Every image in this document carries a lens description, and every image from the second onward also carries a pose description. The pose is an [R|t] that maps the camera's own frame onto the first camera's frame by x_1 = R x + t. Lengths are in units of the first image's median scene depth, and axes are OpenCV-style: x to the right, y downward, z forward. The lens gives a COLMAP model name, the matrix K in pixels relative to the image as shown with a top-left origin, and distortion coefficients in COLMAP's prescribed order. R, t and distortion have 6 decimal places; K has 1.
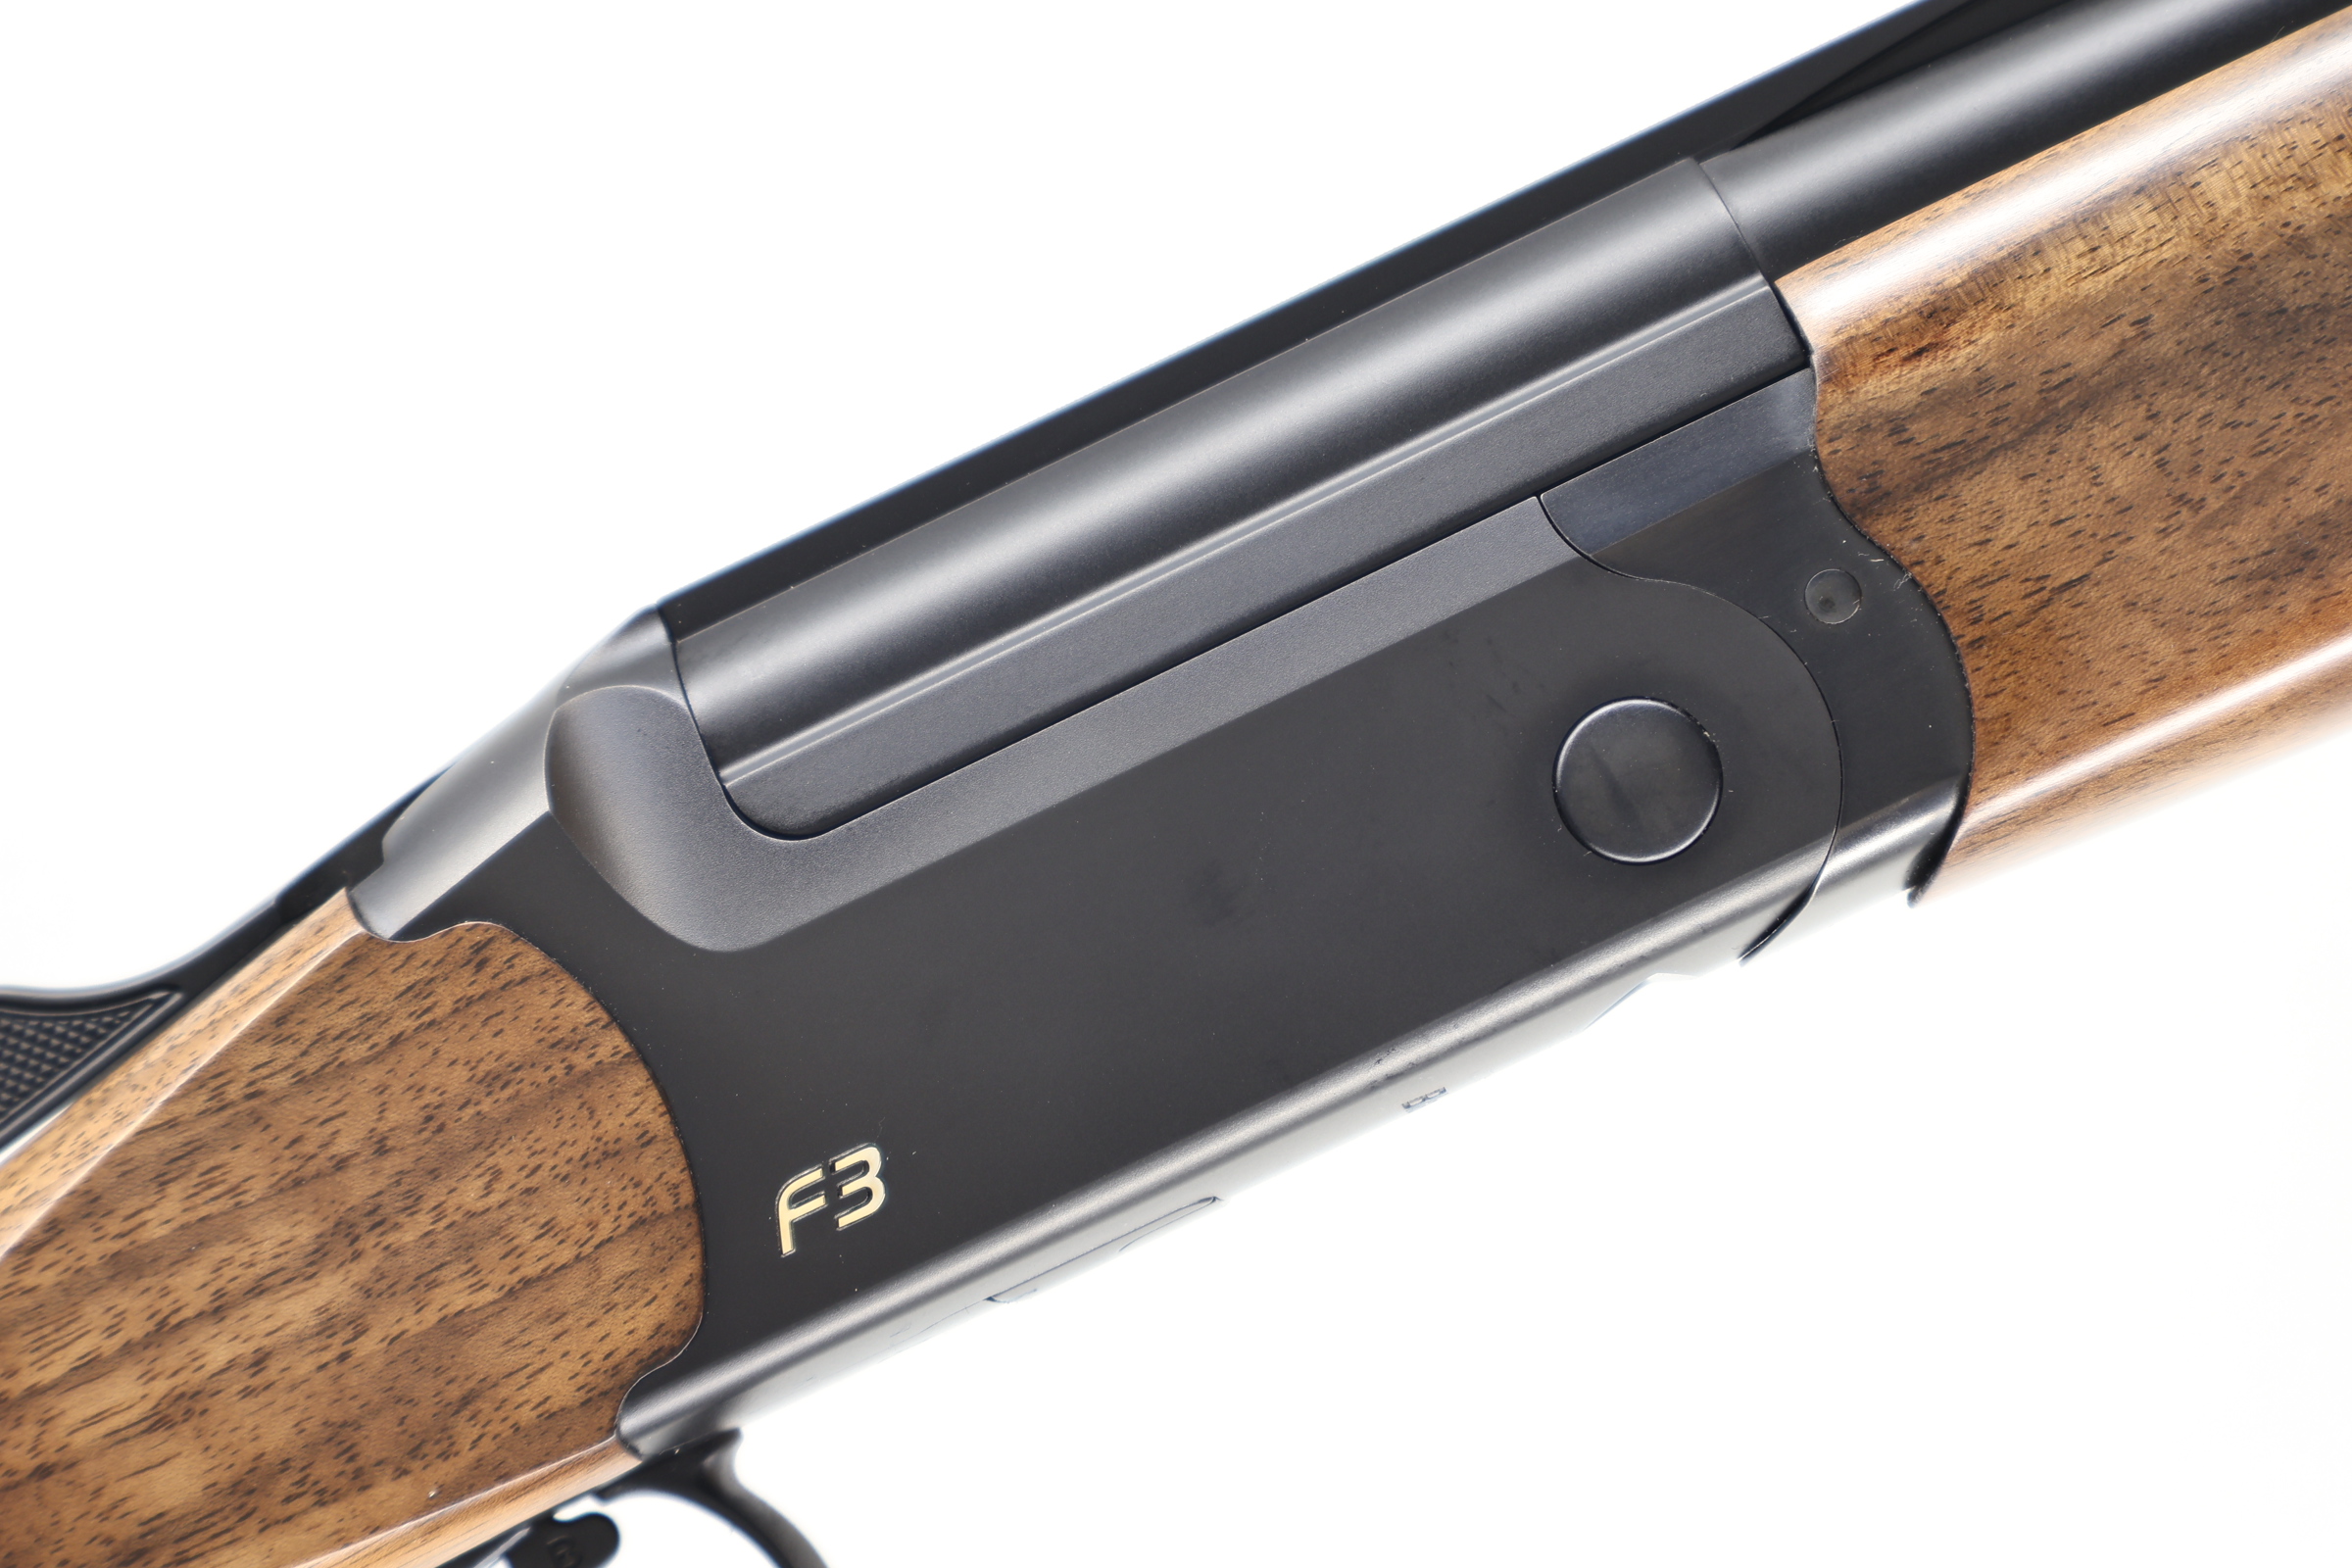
lens RADIAL K [[5050.3, 0, 1189.4], [0, 5050.3, 771.9], [0, 0, 1]] dist [0.026364, 0.000000]
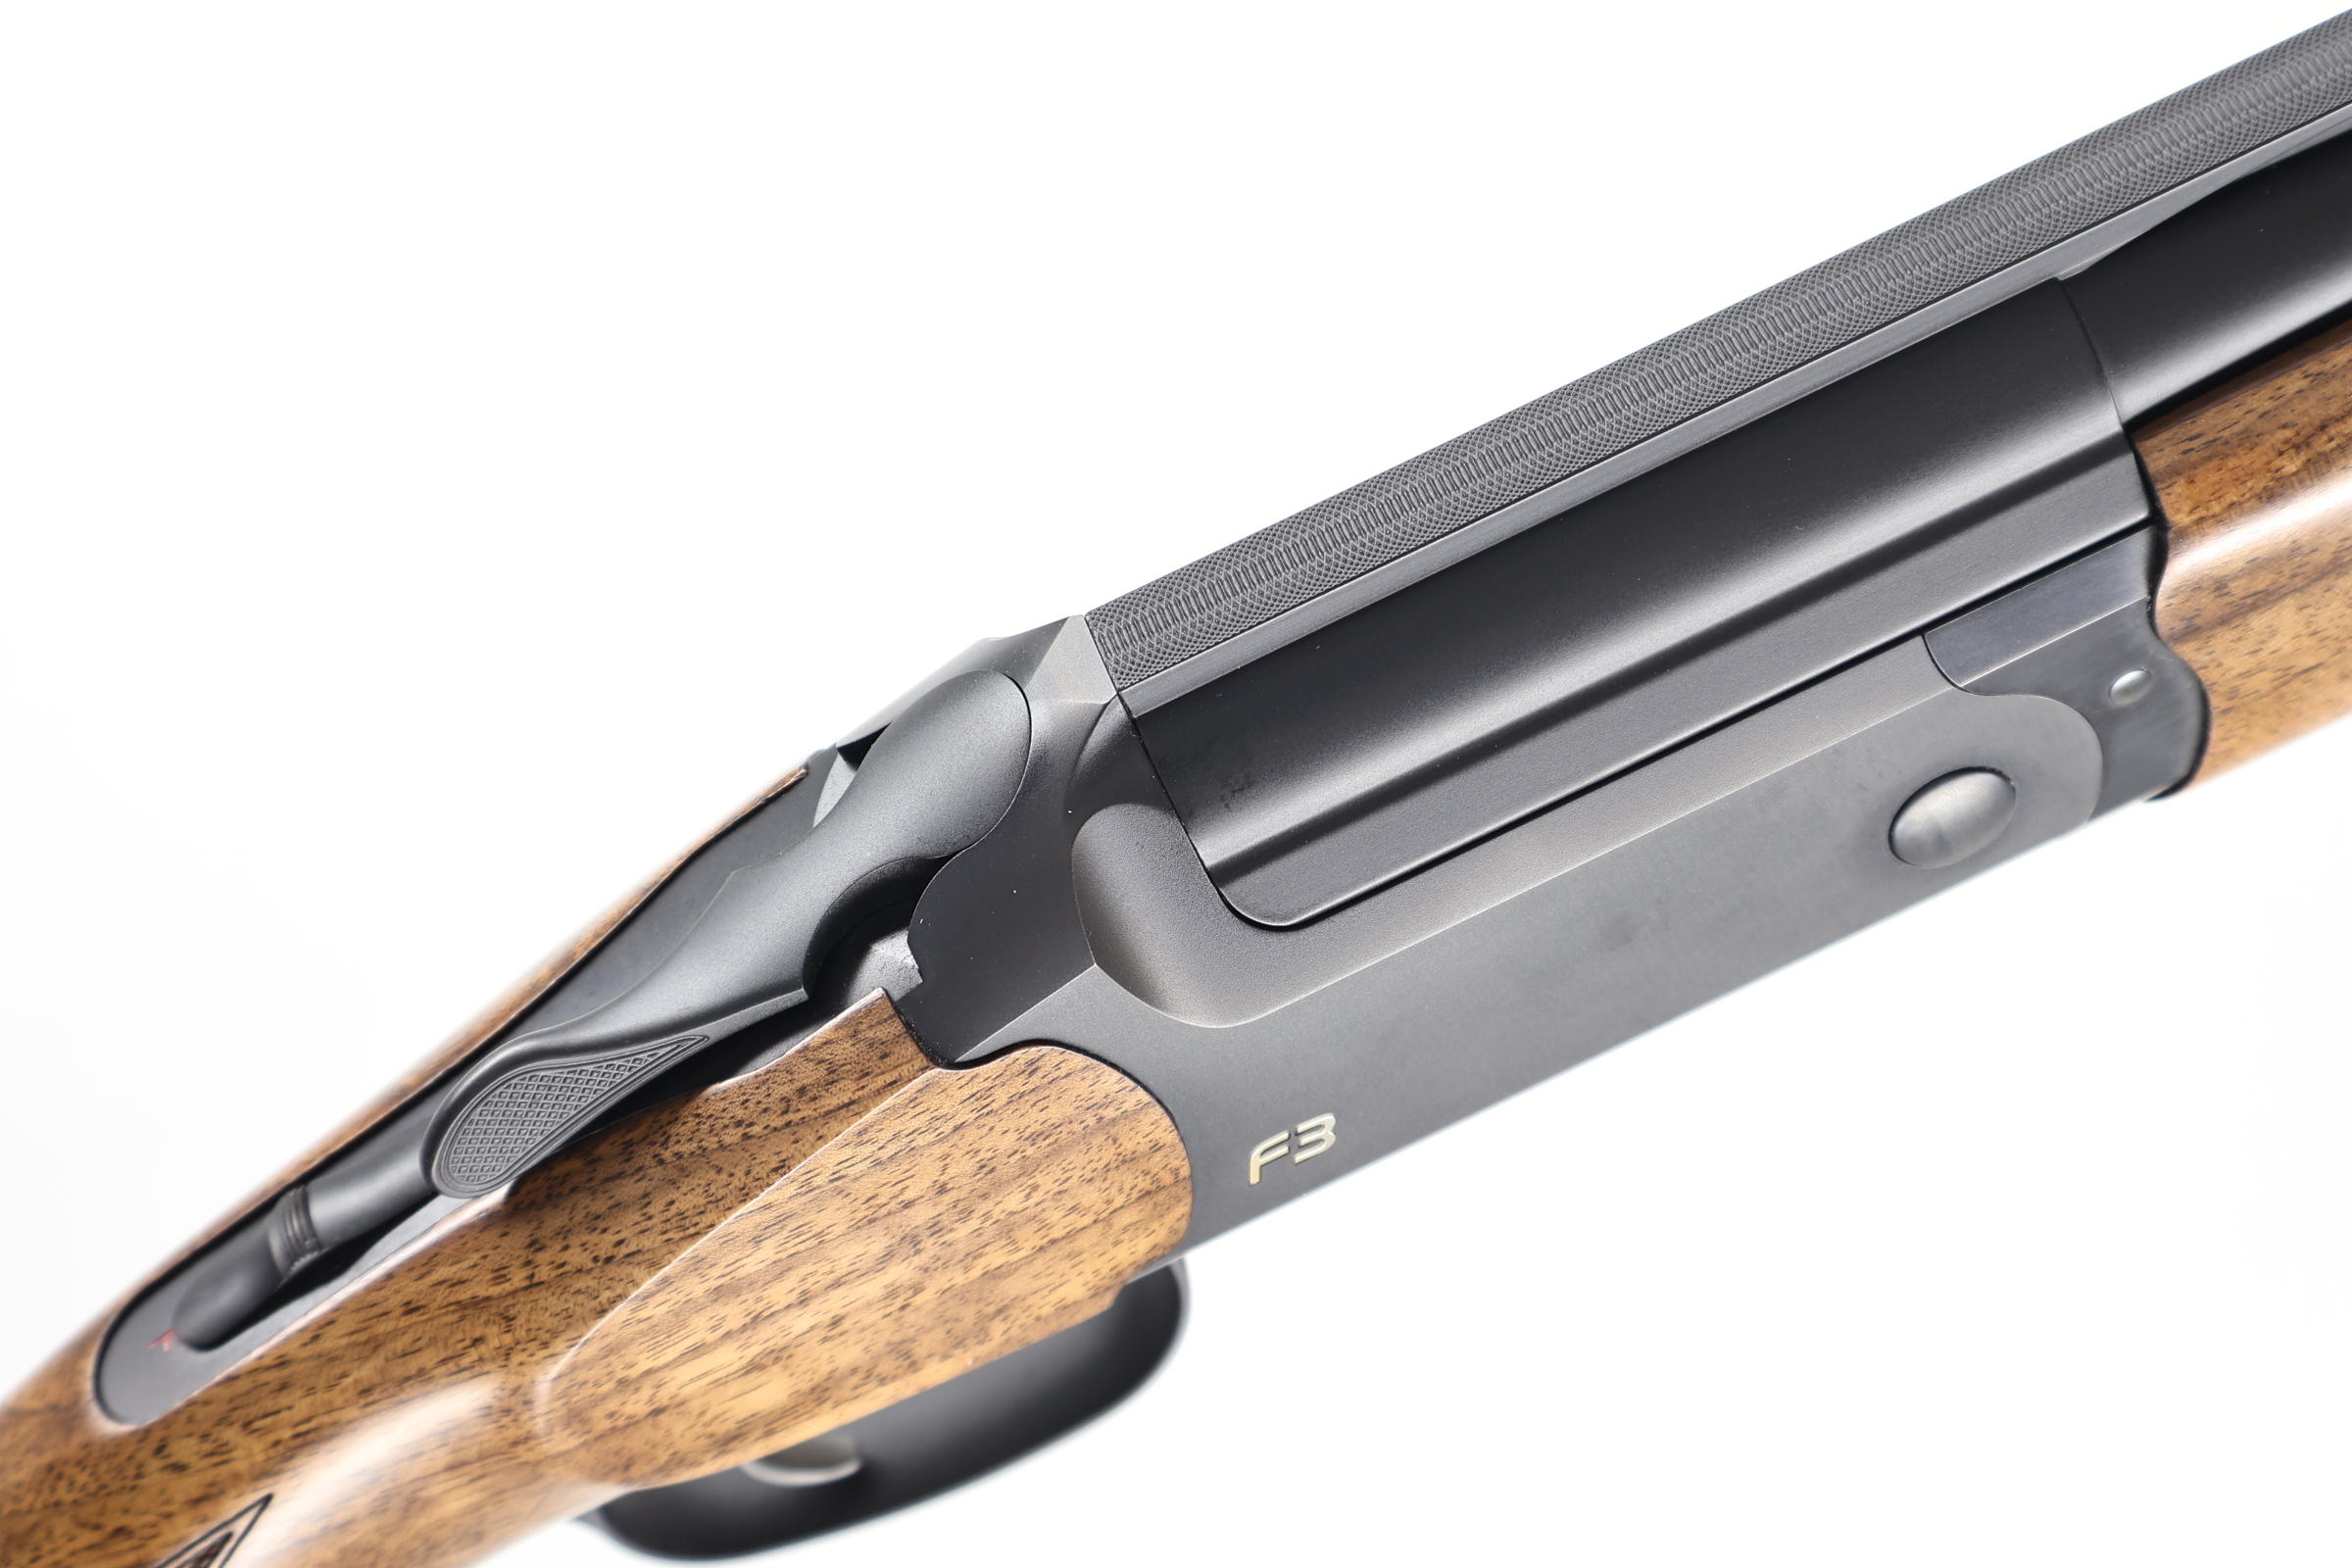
lens RADIAL K [[4044.9, 0, 1165.5], [0, 4044.9, 784.6], [0, 0, 1]] dist [0.026177, 0.000000]
pose [[0.918005, -0.200881, 0.341926, -0.419504], [-0.120083, 0.680925, 0.722442, -0.687284], [-0.377950, -0.704264, 0.600970, 0.476339]]
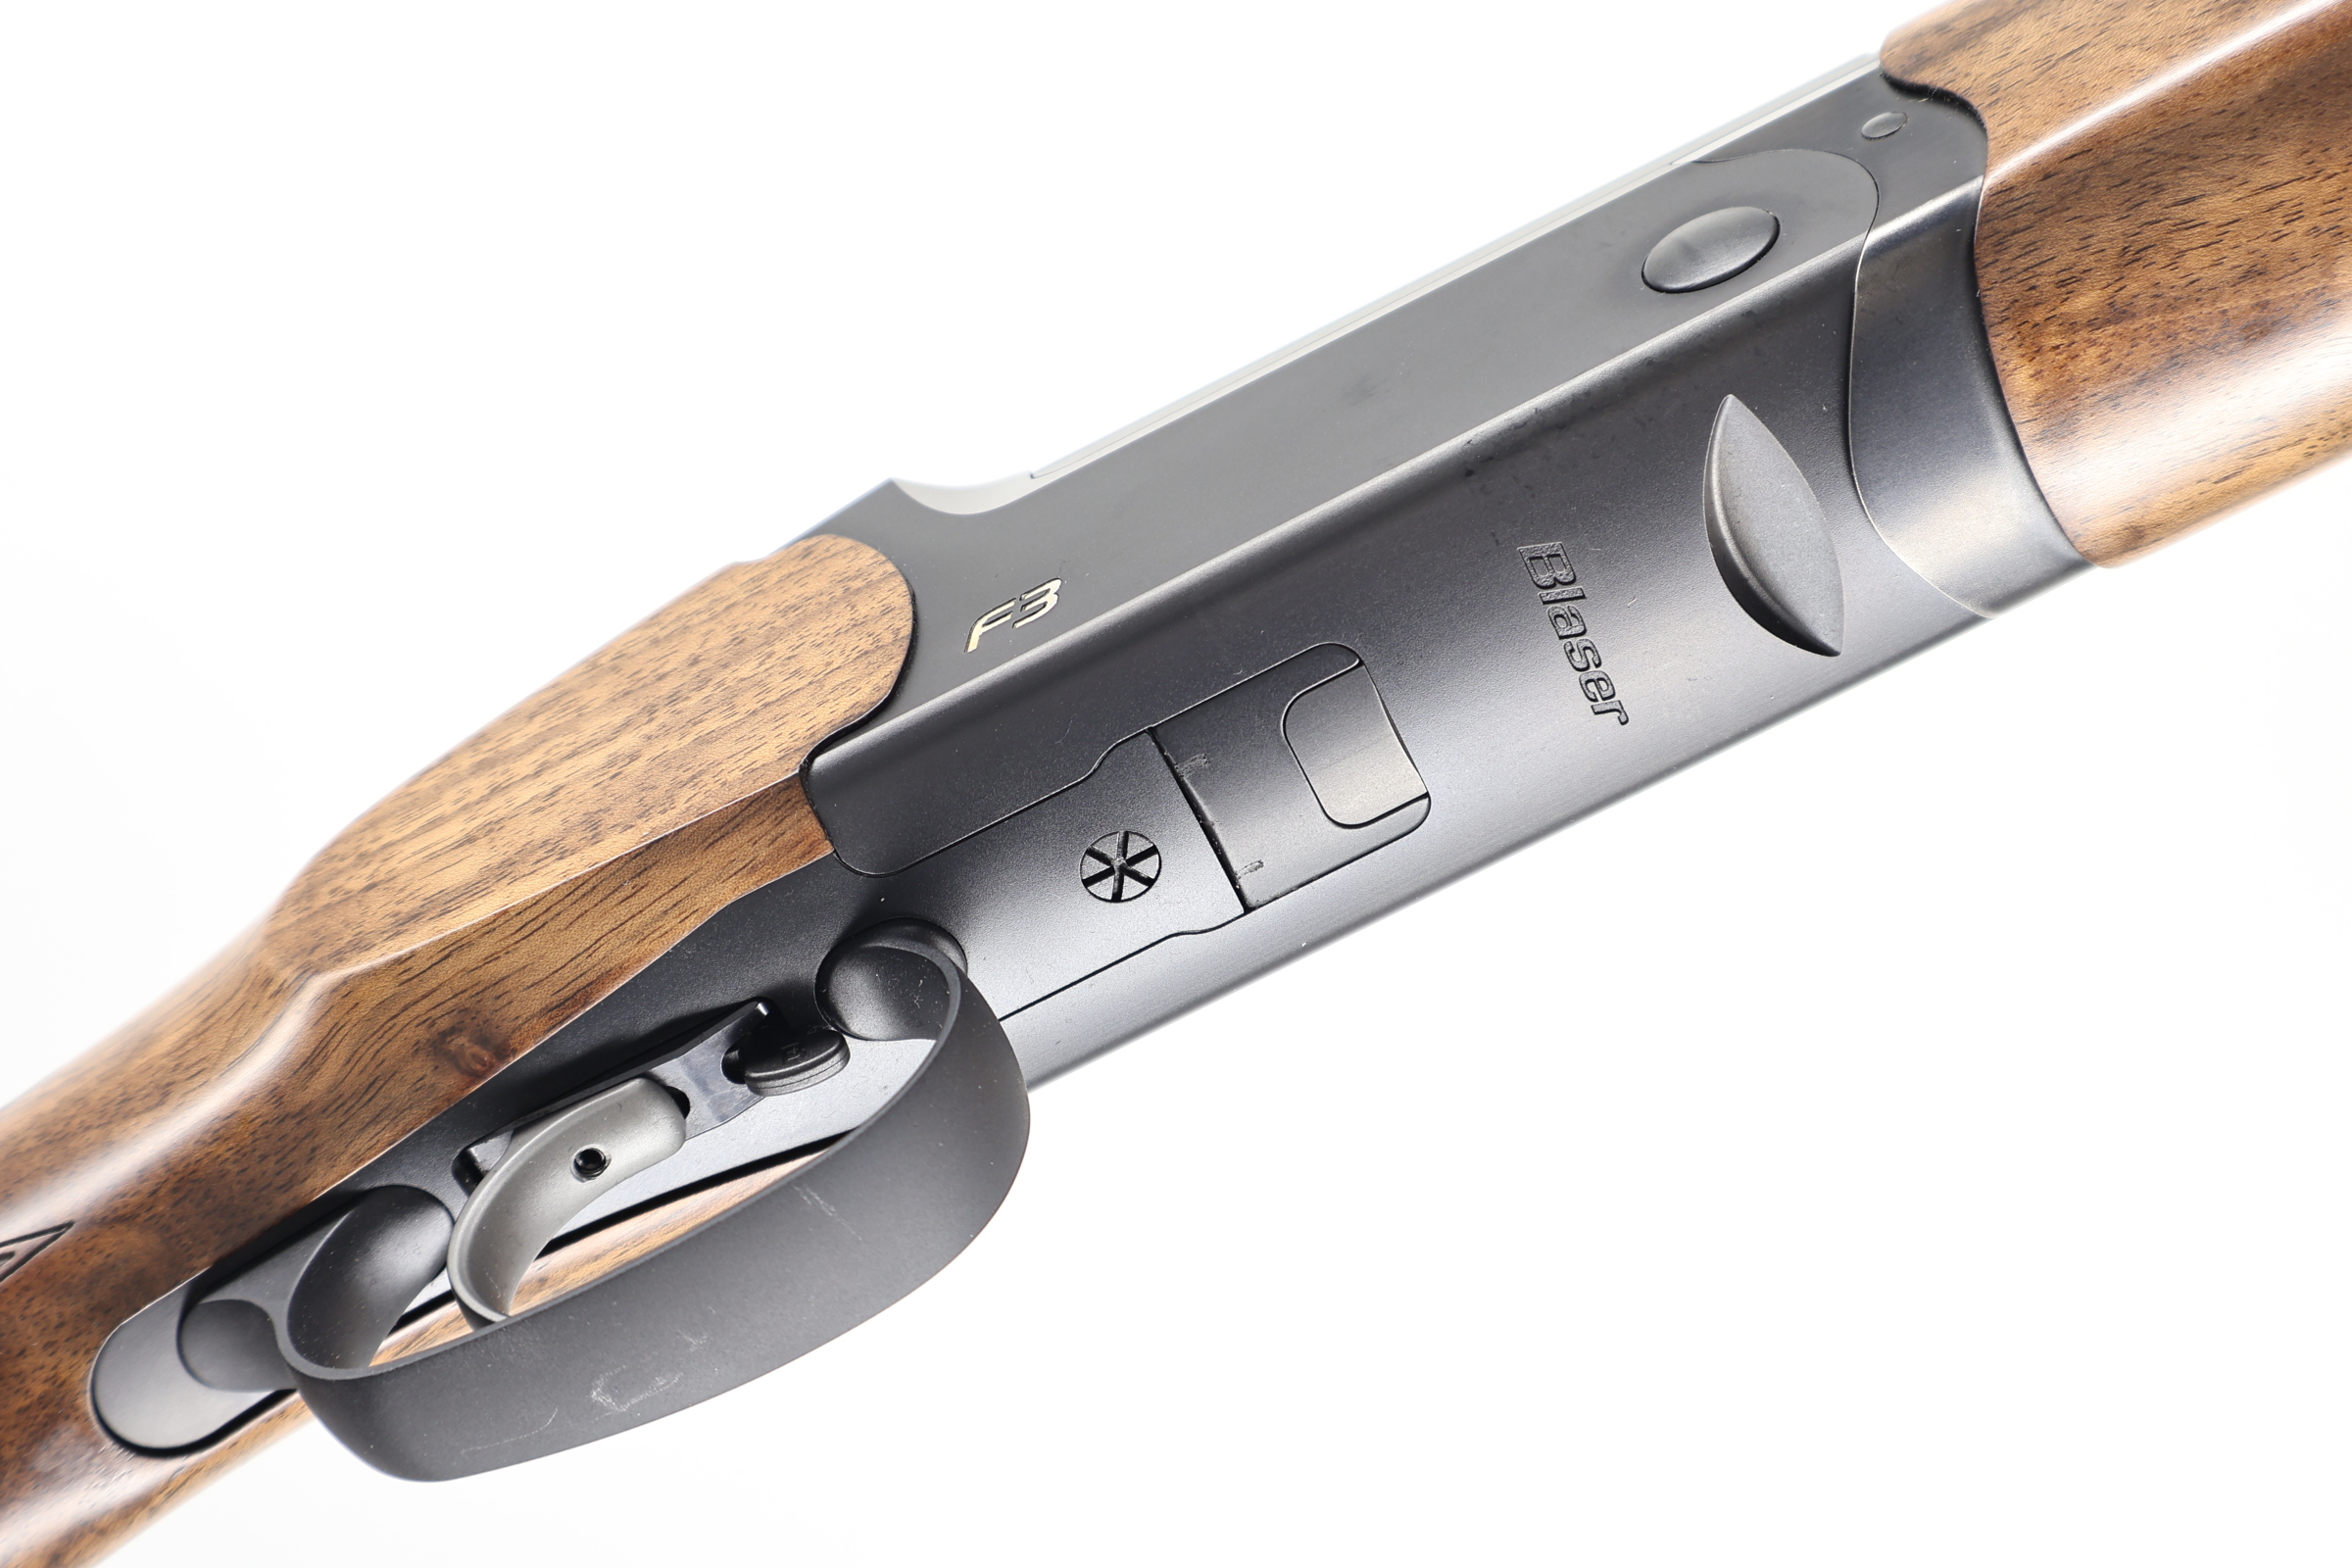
lens RADIAL K [[4044.9, 0, 1167.7], [0, 4044.9, 783.1], [0, 0, 1]] dist [0.026177, 0.000000]
pose [[0.922085, -0.123233, -0.366842, 0.296800], [-0.190558, 0.680464, -0.707571, 0.759618], [0.336819, 0.722345, 0.603962, 0.476189]]
